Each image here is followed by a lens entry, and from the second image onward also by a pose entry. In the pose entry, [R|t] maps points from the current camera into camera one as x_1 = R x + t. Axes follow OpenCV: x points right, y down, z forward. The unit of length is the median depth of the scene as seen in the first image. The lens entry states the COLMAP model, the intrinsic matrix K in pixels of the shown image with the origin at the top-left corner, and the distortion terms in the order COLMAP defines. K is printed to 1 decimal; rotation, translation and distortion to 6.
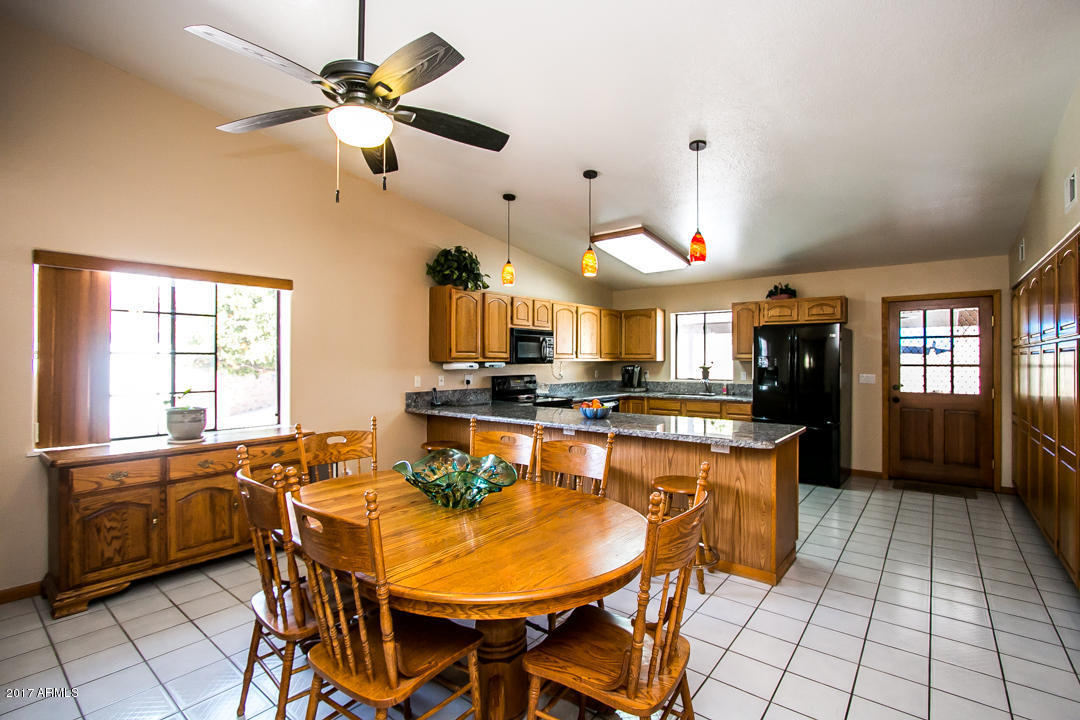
lens RADIAL K [[506.9, 0, 545.5], [0, 506.9, 354.6], [0, 0, 1]] dist [-0.018065, 0.000334]
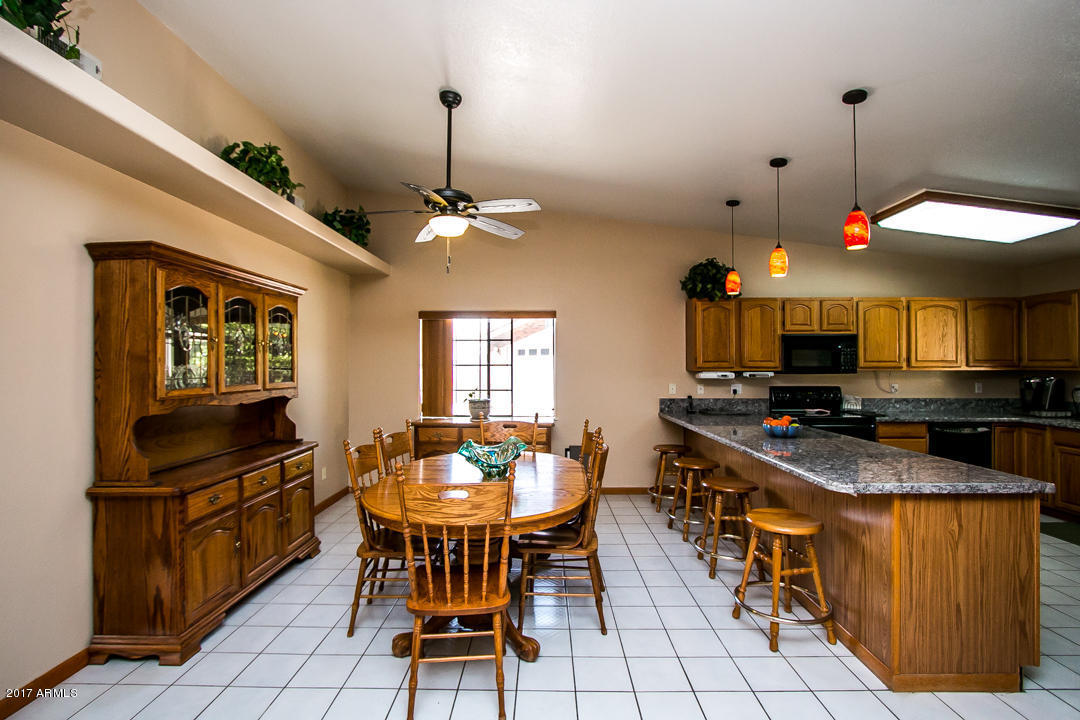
lens RADIAL K [[507.9, 0, 536.2], [0, 507.9, 359.7], [0, 0, 1]] dist [-0.015708, 0.000505]
pose [[0.604480, -0.010234, -0.796555, 0.391454], [0.009577, 0.999939, -0.005580, -0.006248], [0.796563, -0.004256, 0.604541, 0.091163]]
